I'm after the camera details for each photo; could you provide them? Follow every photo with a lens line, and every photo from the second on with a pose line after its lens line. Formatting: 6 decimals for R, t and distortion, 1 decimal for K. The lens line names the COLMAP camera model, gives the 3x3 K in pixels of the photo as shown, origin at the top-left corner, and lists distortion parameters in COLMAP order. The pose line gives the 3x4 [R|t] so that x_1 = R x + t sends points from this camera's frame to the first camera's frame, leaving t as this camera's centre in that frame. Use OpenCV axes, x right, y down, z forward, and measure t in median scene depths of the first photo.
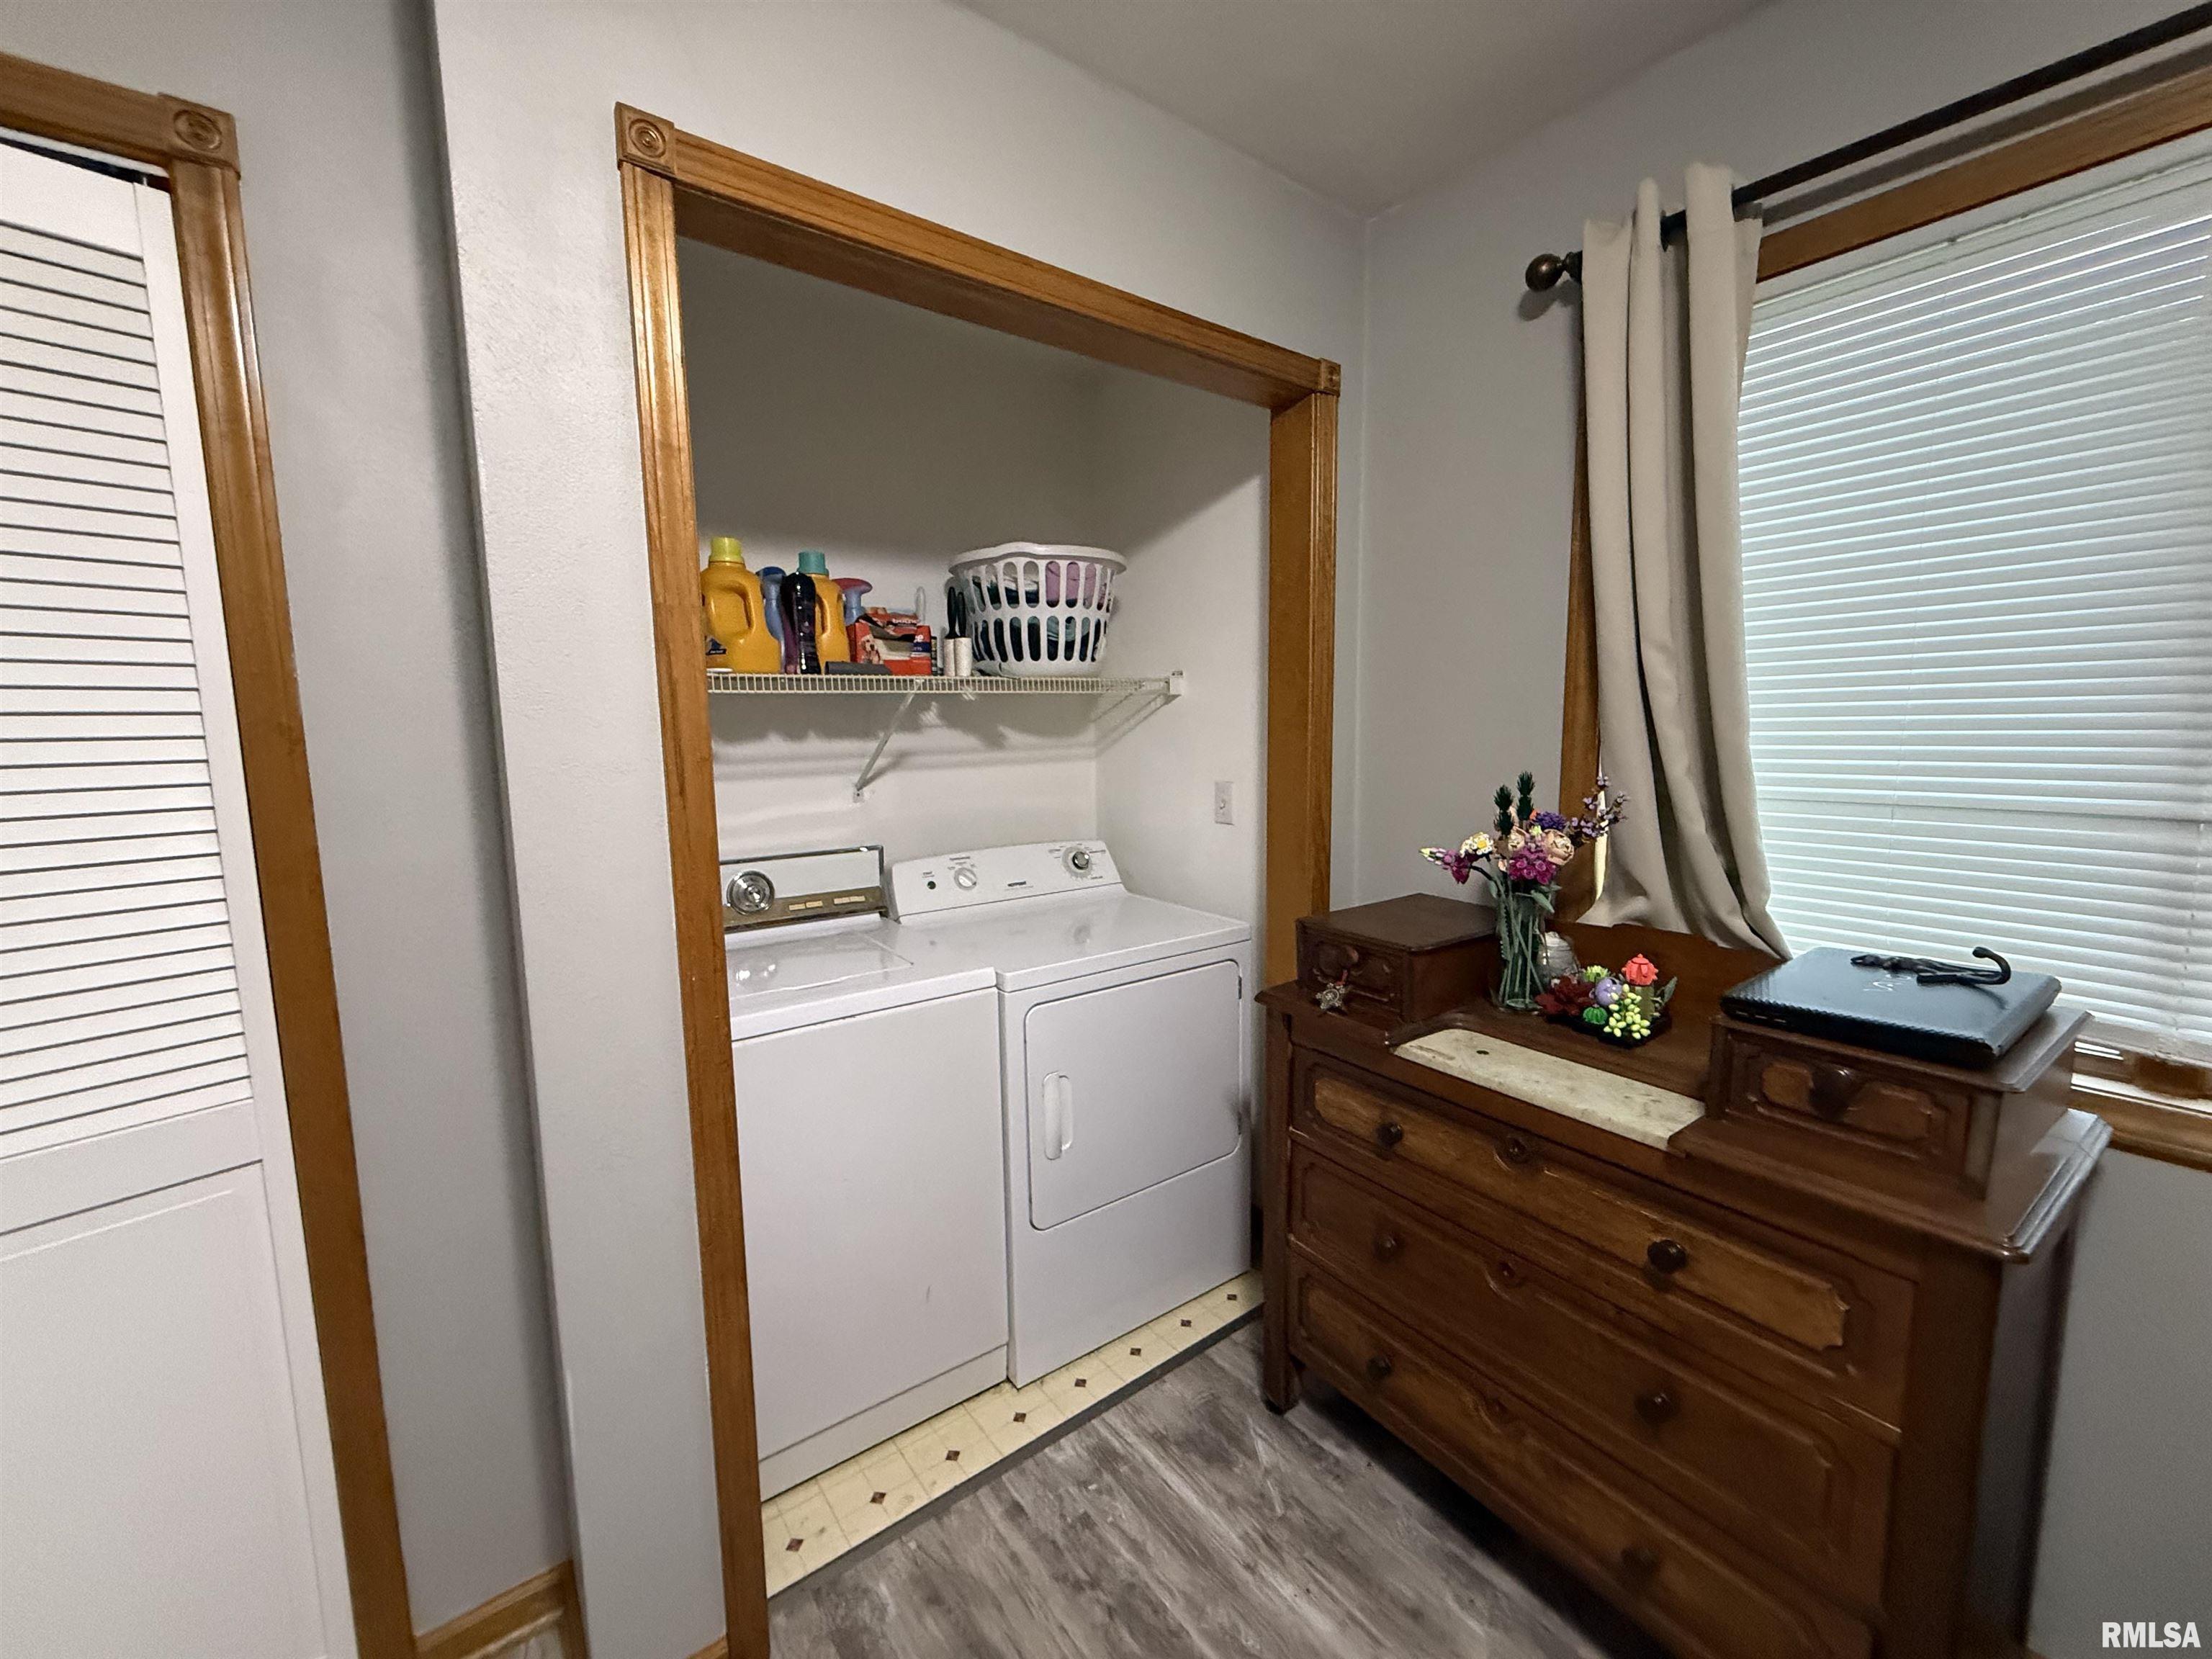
lens RADIAL K [[896.8, 0, 1106.0], [0, 896.8, 829.5], [0, 0, 1]] dist [0.001192, 0.000207]
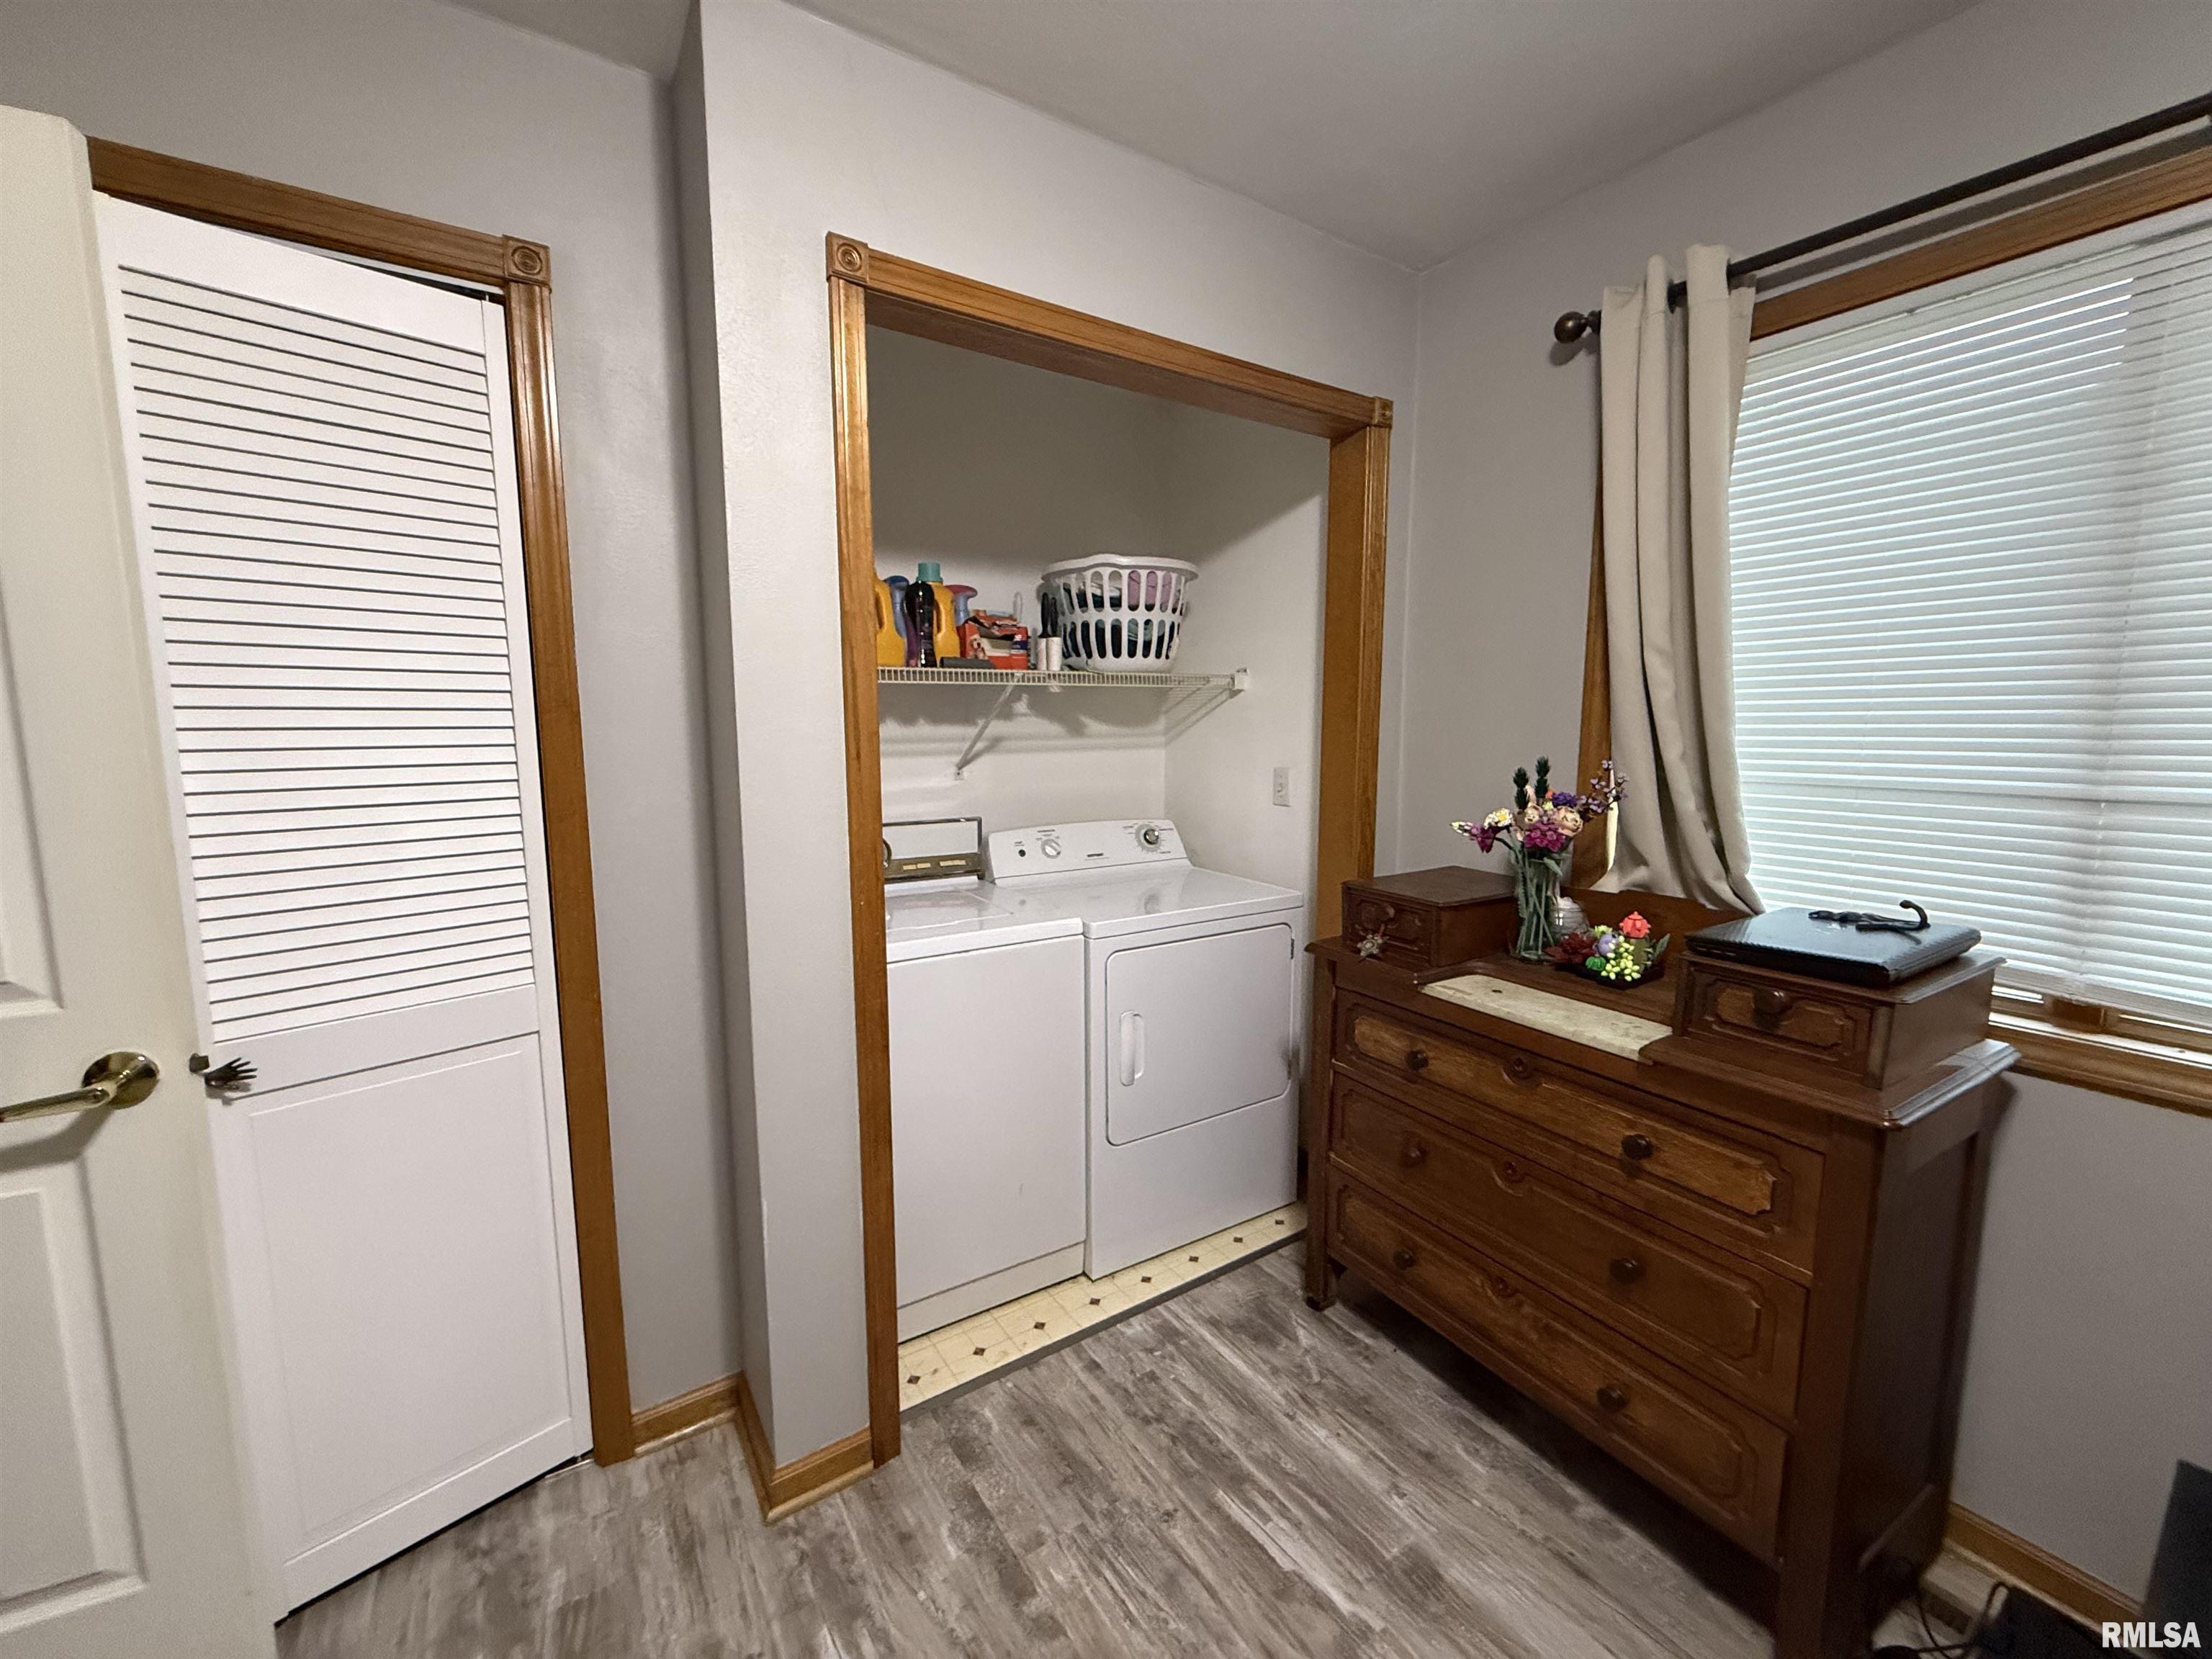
lens RADIAL K [[896.8, 0, 1106.0], [0, 896.8, 829.5], [0, 0, 1]] dist [0.001192, 0.000207]
pose [[0.997874, 0.021080, -0.061665, -0.026631], [-0.020902, 0.999775, 0.003535, 0.038871], [0.061726, -0.002239, 0.998091, -0.206447]]
